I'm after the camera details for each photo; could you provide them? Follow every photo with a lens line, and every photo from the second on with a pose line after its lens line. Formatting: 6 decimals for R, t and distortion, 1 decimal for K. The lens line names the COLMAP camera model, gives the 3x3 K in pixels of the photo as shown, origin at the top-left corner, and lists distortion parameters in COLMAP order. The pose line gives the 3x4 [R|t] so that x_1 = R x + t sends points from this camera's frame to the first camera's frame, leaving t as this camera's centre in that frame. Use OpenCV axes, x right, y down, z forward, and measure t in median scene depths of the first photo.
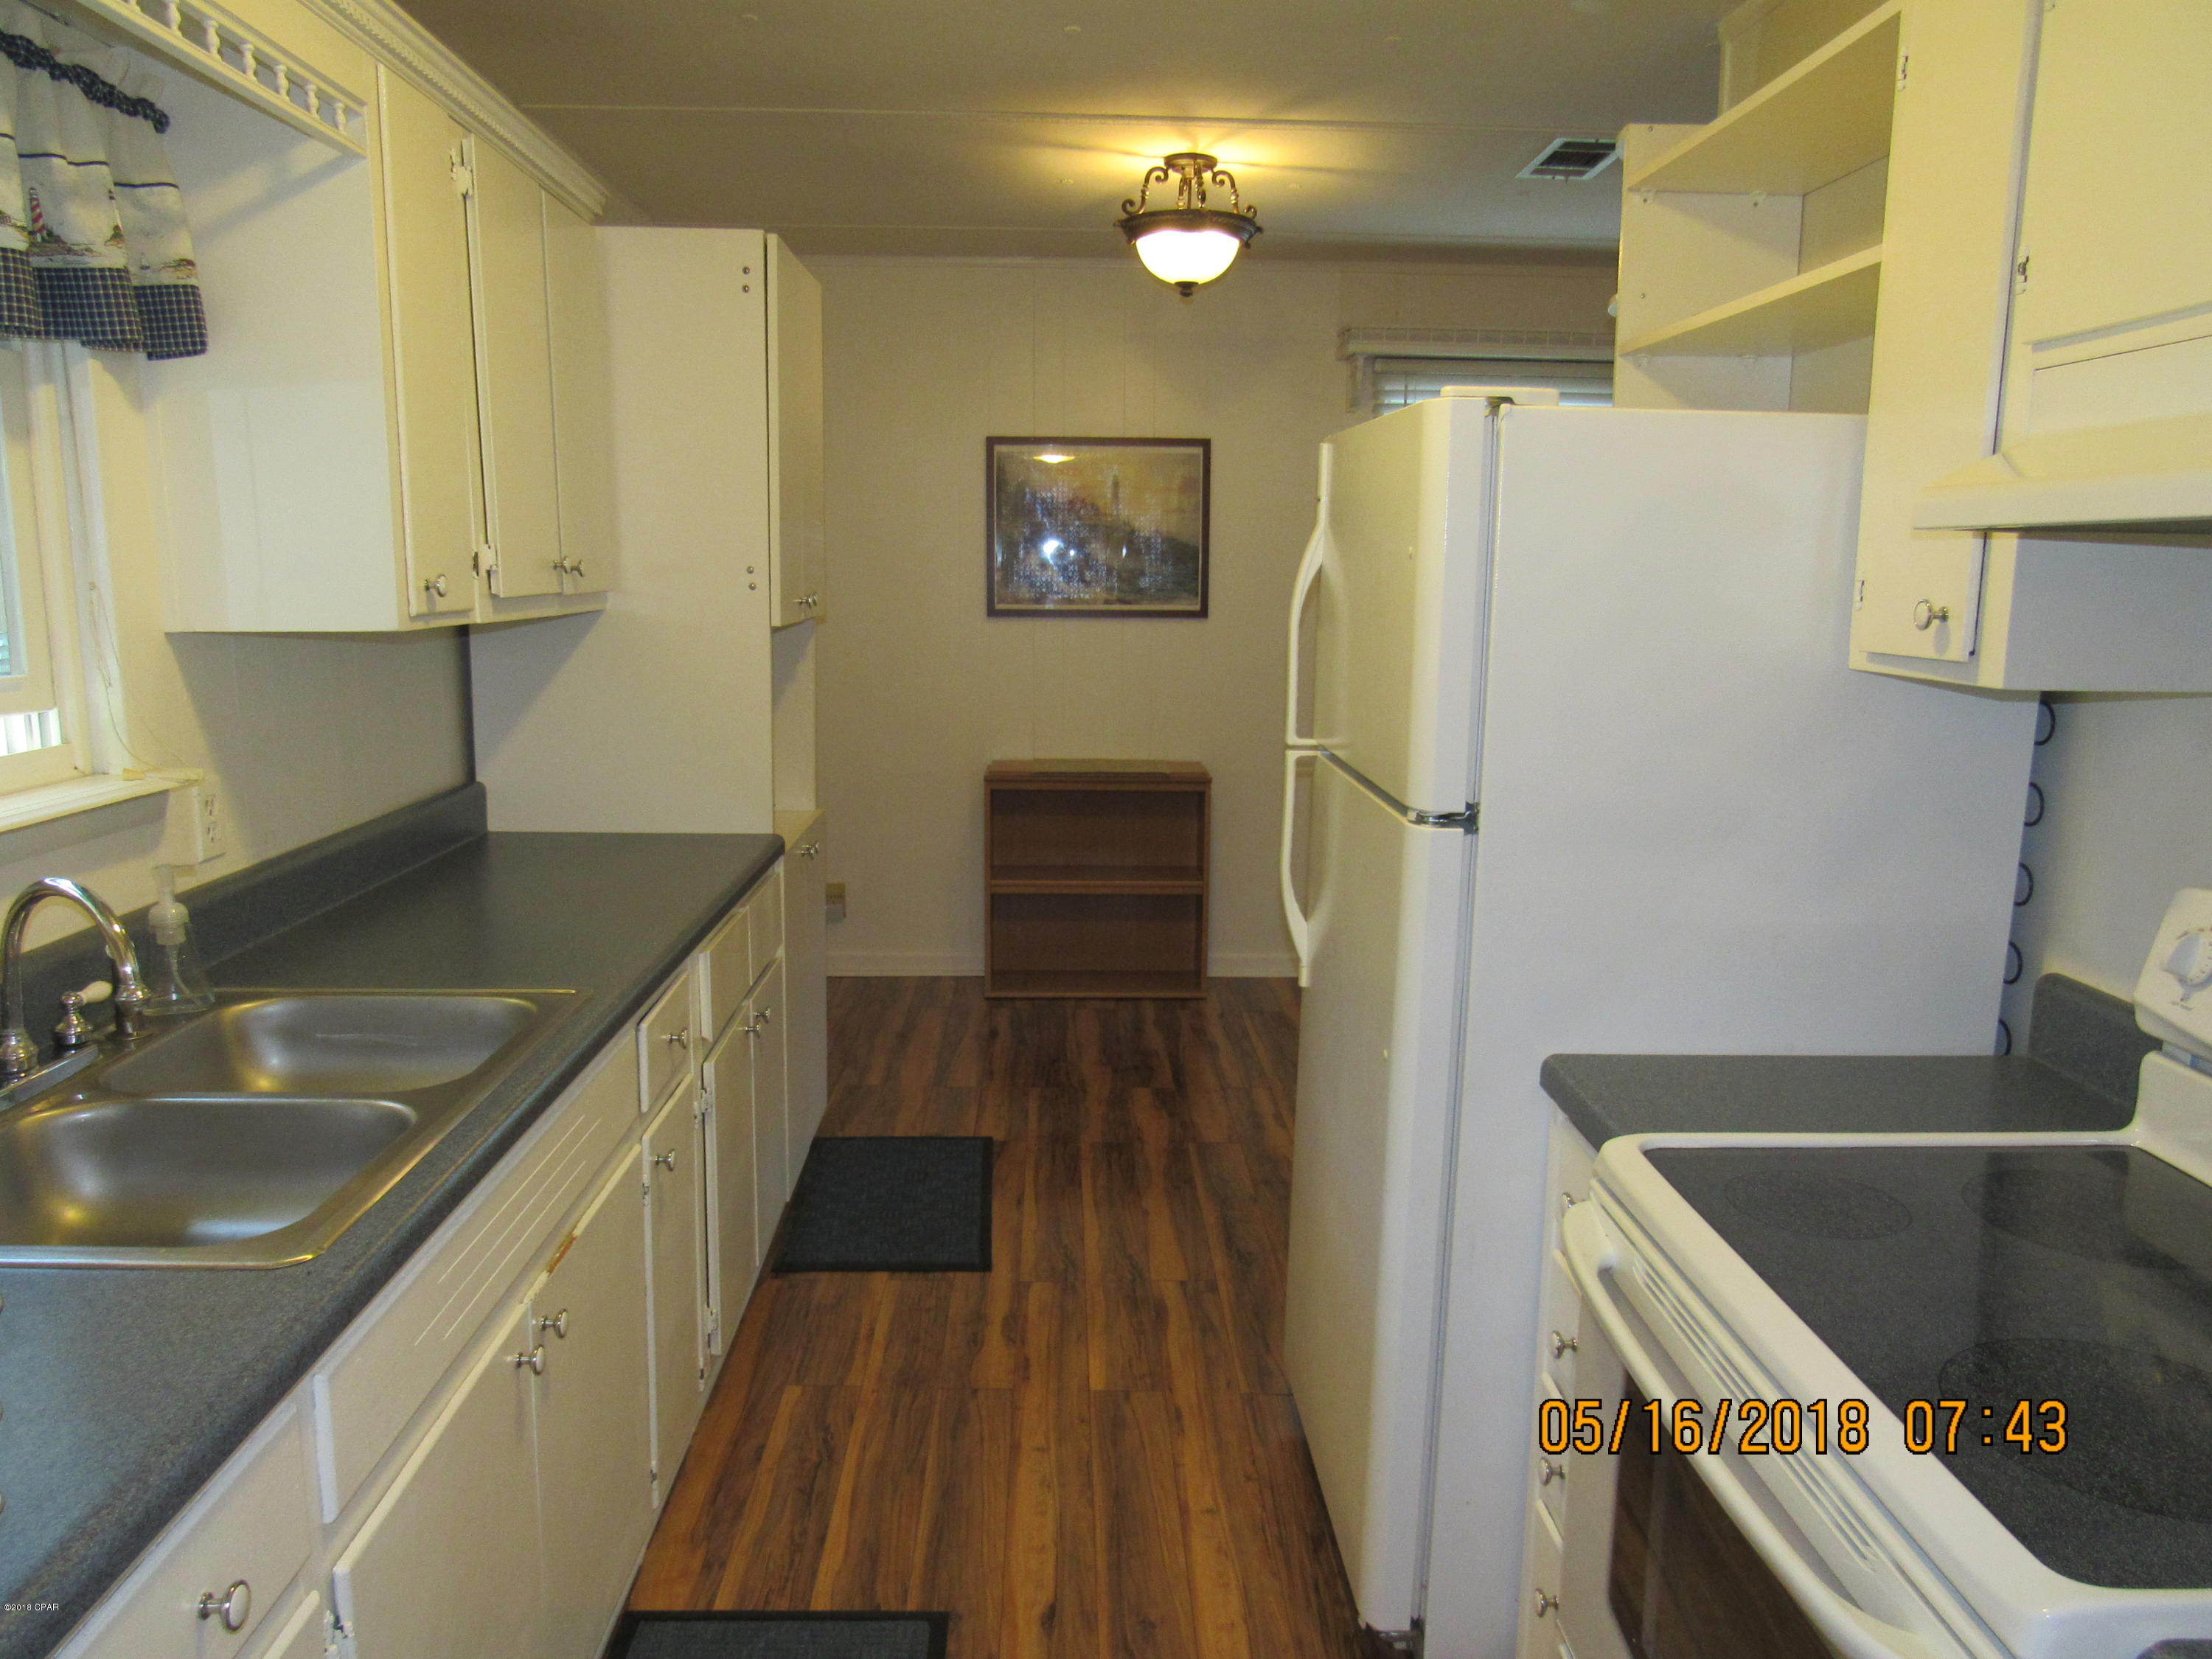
lens RADIAL K [[1562.5, 0, 1106.0], [0, 1562.5, 829.5], [0, 0, 1]] dist [-0.035714, -0.000954]
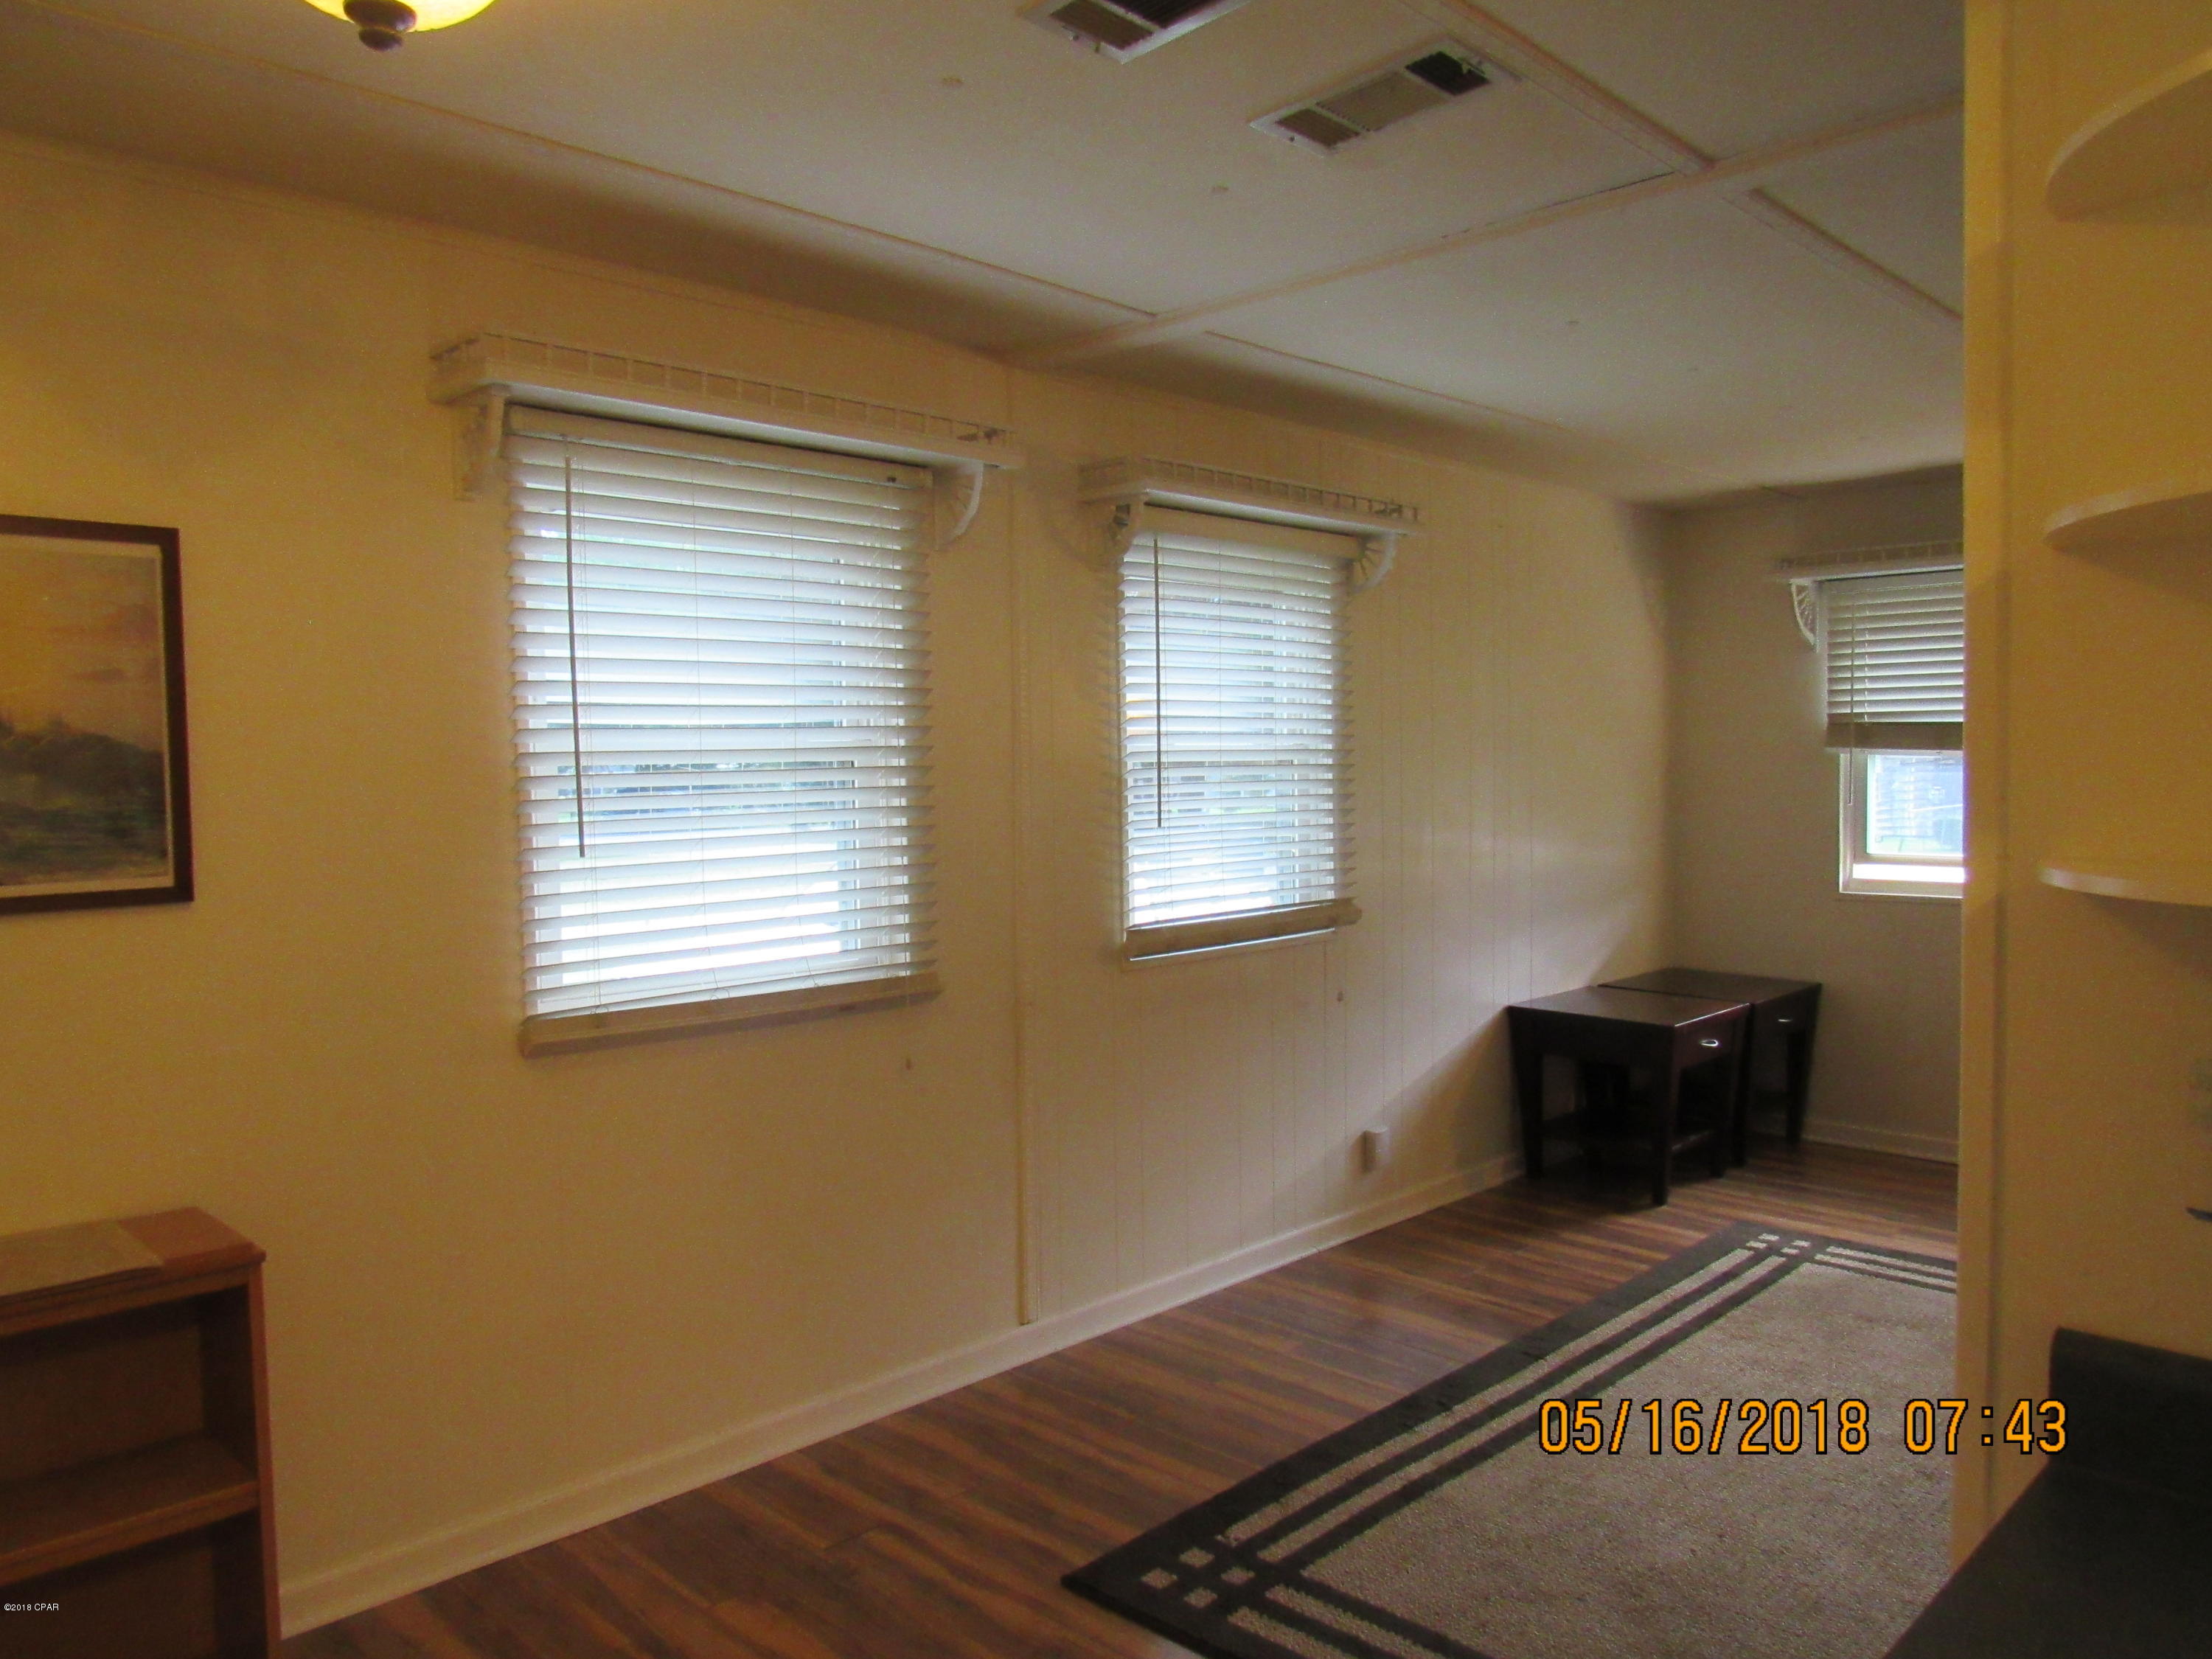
lens RADIAL K [[1562.5, 0, 1106.0], [0, 1562.5, 829.5], [0, 0, 1]] dist [-0.035714, -0.000954]
pose [[0.725281, -0.048469, 0.686745, -0.055198], [0.141251, 0.986774, -0.079533, -0.082253], [-0.673807, 0.154687, 0.722534, 0.482427]]
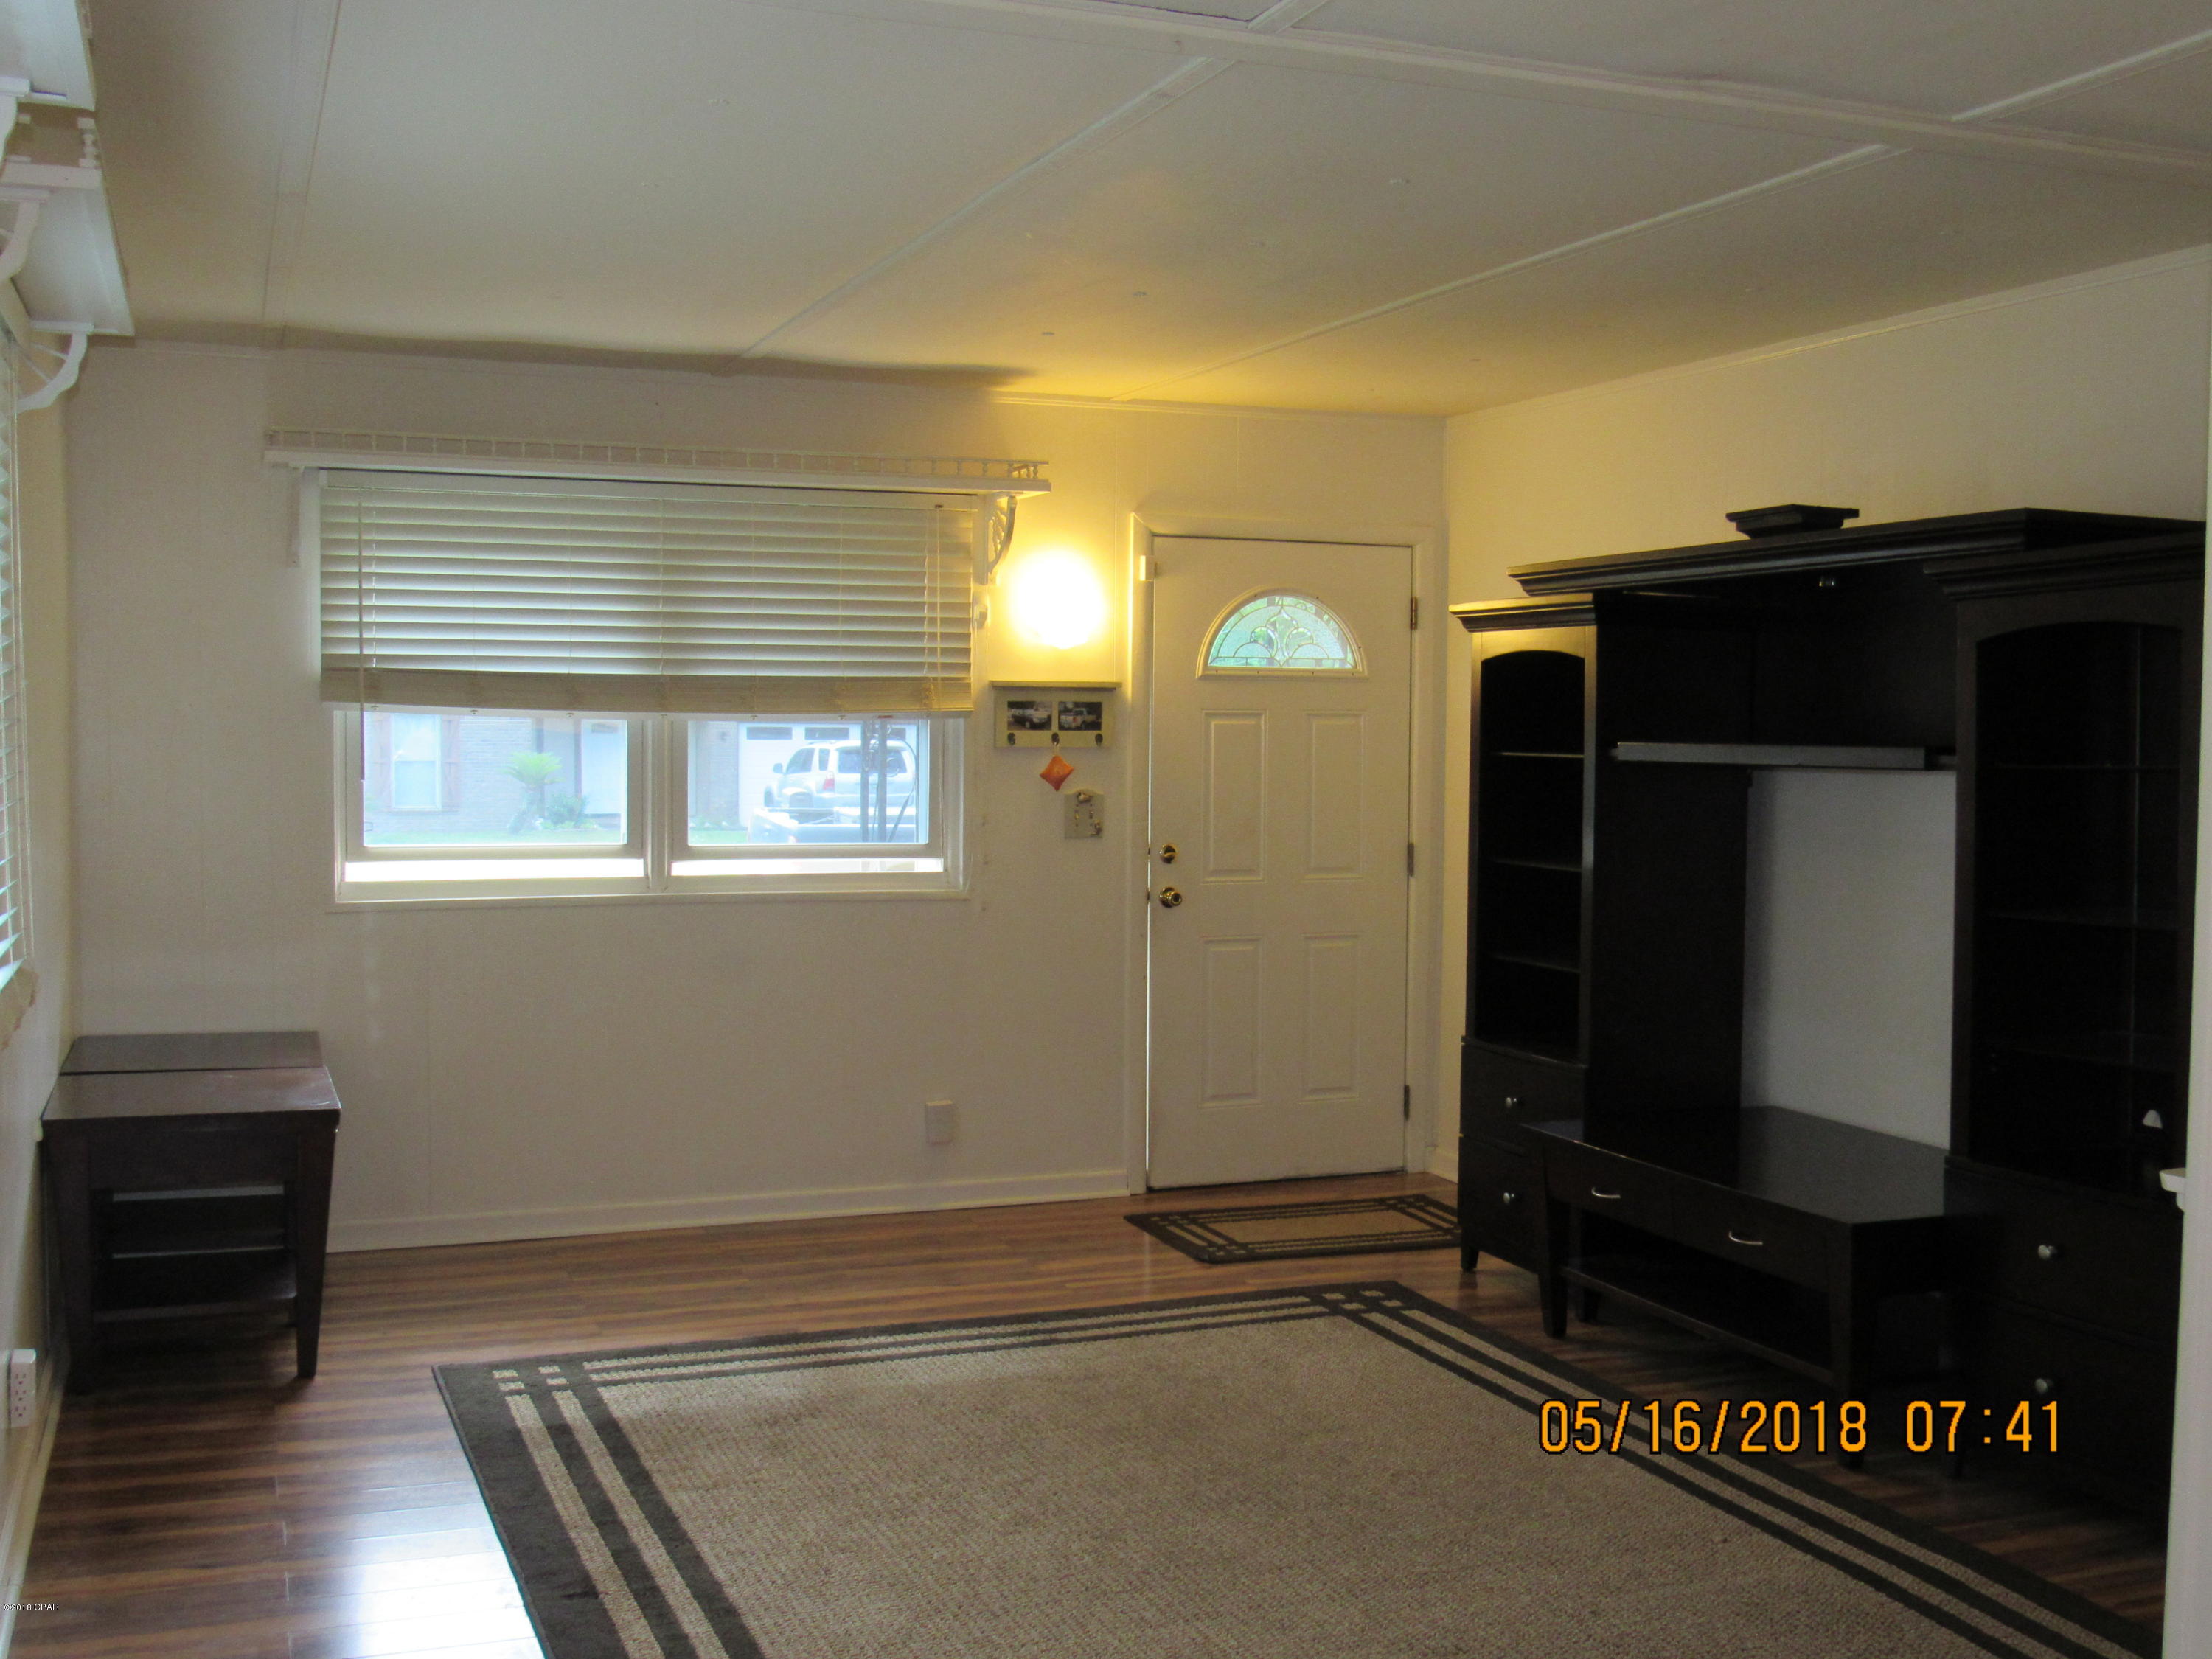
lens RADIAL K [[2271.8, 0, 1106.0], [0, 2271.8, 829.5], [0, 0, 1]] dist [-0.013142, -0.005190]
pose [[-0.310846, -0.066441, 0.948135, -0.142992], [0.159291, 0.979803, 0.120884, -0.163155], [-0.937017, 0.188606, -0.293984, 0.881800]]
